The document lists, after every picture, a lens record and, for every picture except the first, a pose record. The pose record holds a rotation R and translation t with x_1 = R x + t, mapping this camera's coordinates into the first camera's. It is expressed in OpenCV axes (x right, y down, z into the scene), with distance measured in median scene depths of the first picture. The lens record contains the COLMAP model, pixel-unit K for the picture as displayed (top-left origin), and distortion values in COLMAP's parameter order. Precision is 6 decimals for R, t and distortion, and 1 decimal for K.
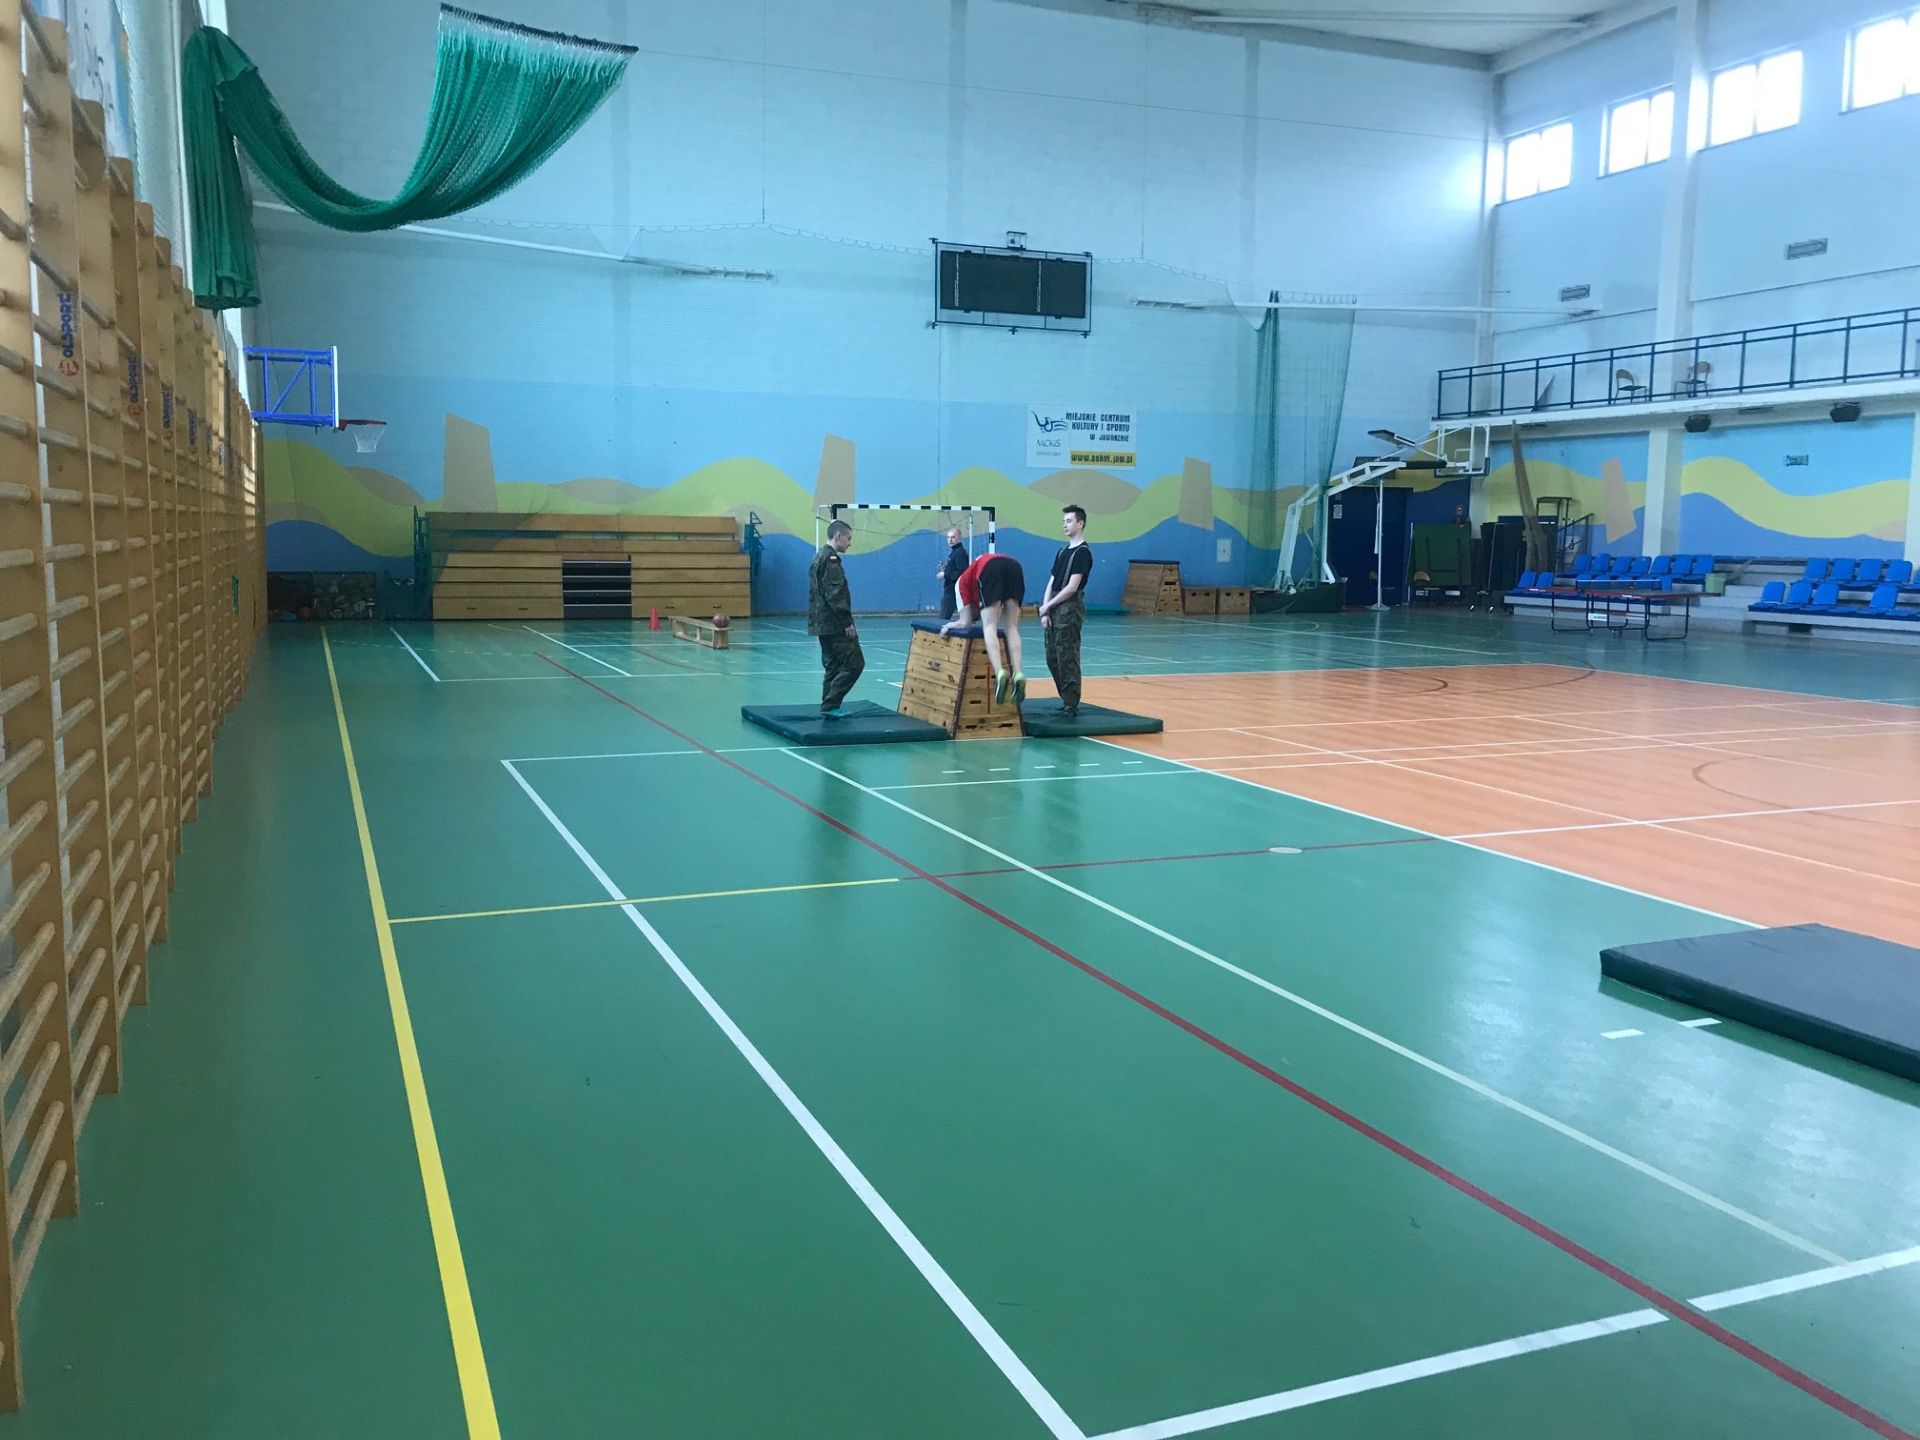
lens RADIAL K [[1598.6, 0, 950.0], [0, 1598.6, 720.4], [0, 0, 1]] dist [-0.000548, 0.011803]
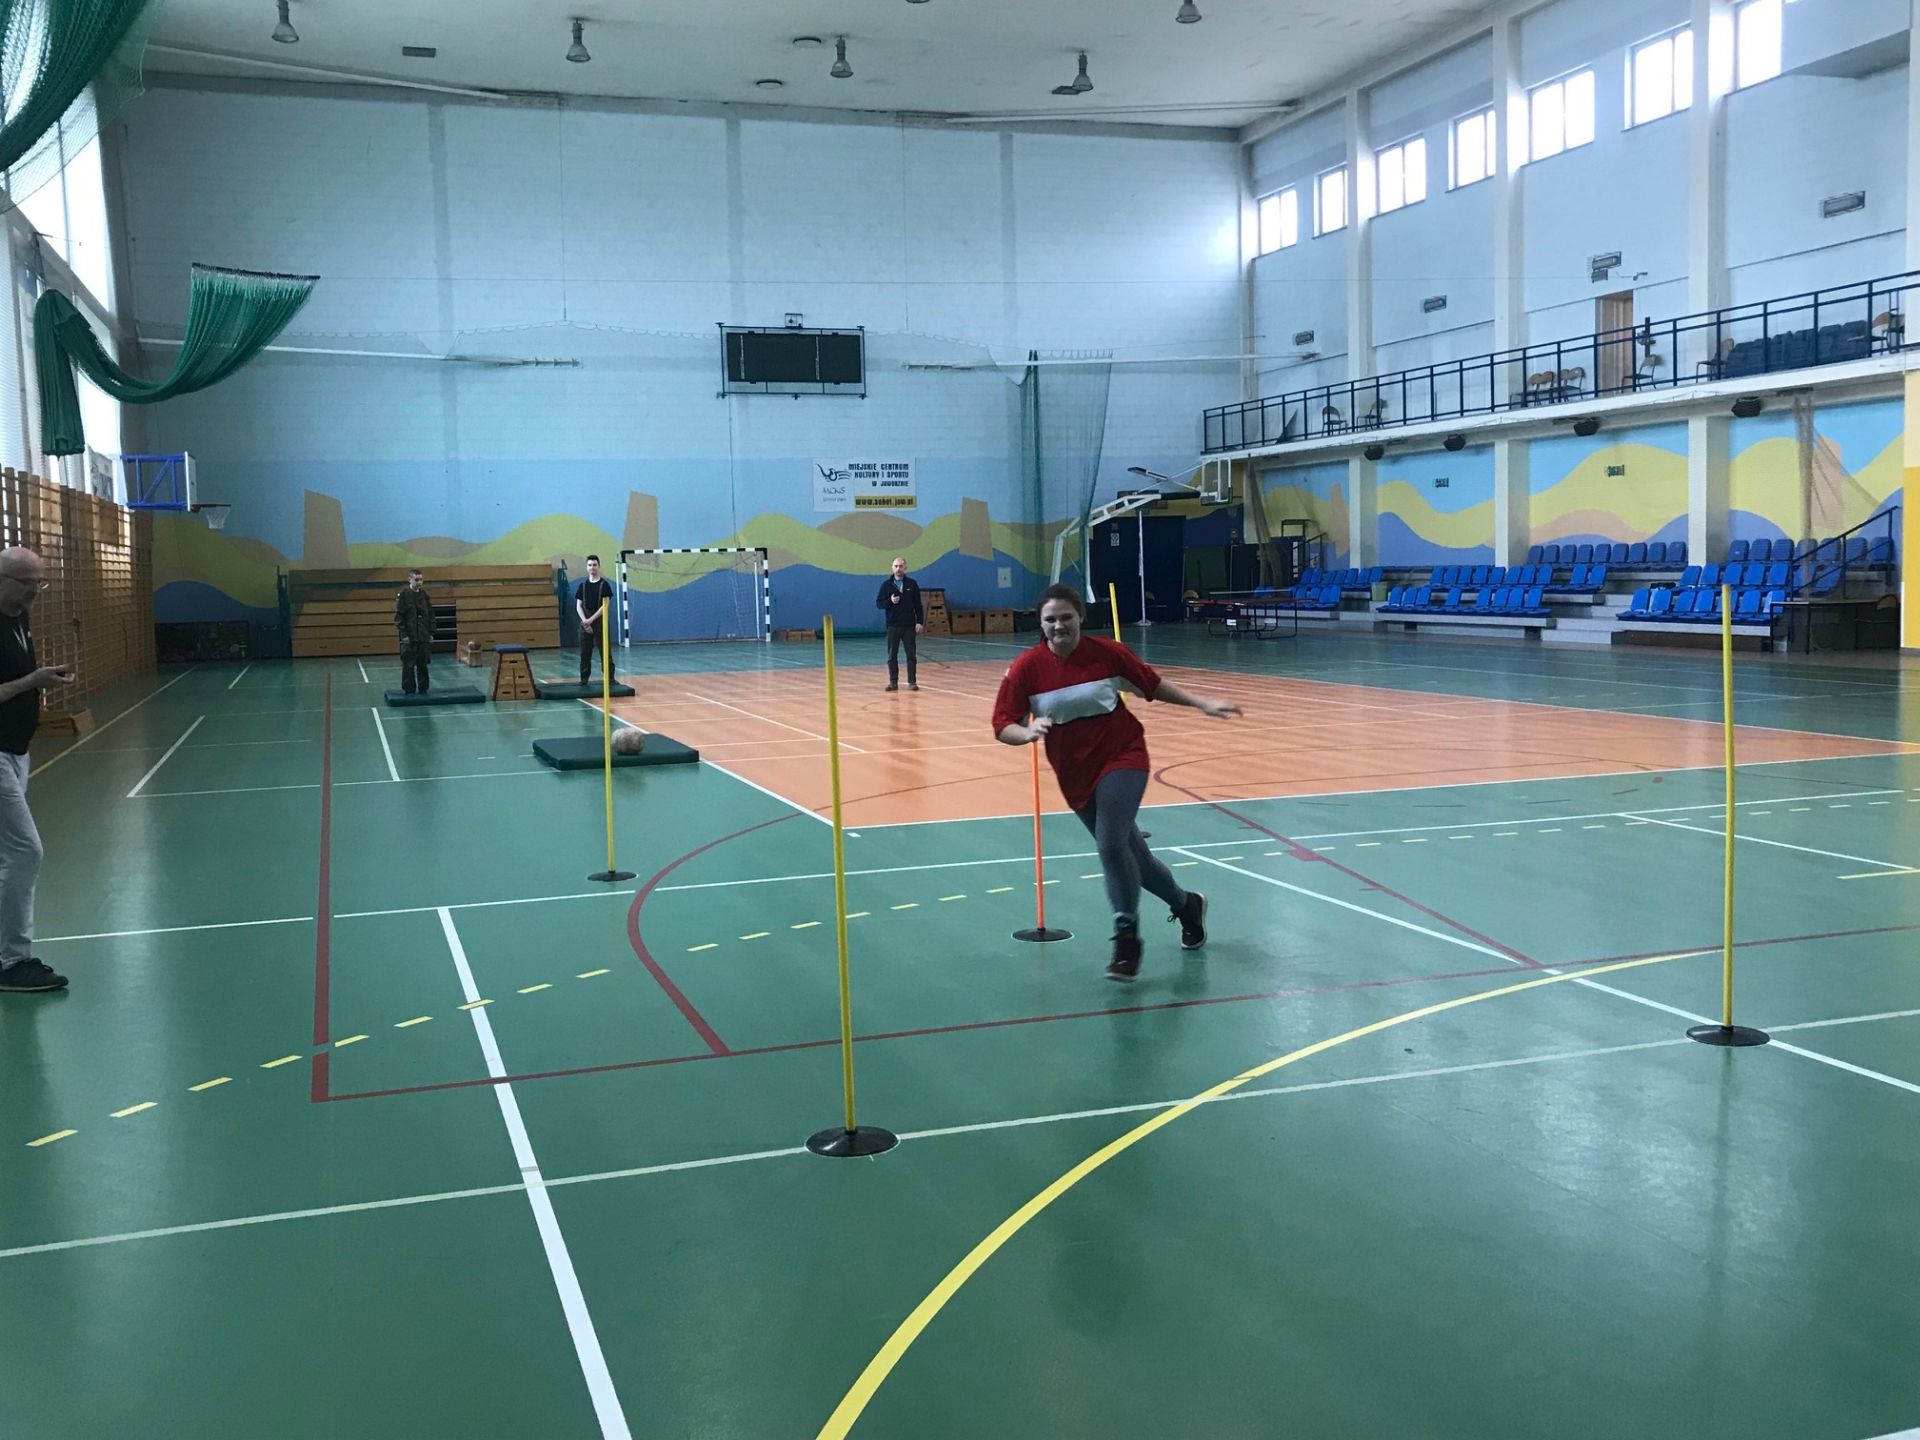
lens RADIAL K [[1916.5, 0, 960.0], [0, 1916.5, 720.0], [0, 0, 1]] dist [0.013060, -0.016957]
pose [[0.997115, -0.031542, -0.069038, 0.248541], [0.028801, 0.998771, -0.040340, 0.051437], [0.070225, 0.038235, 0.996798, -0.375464]]
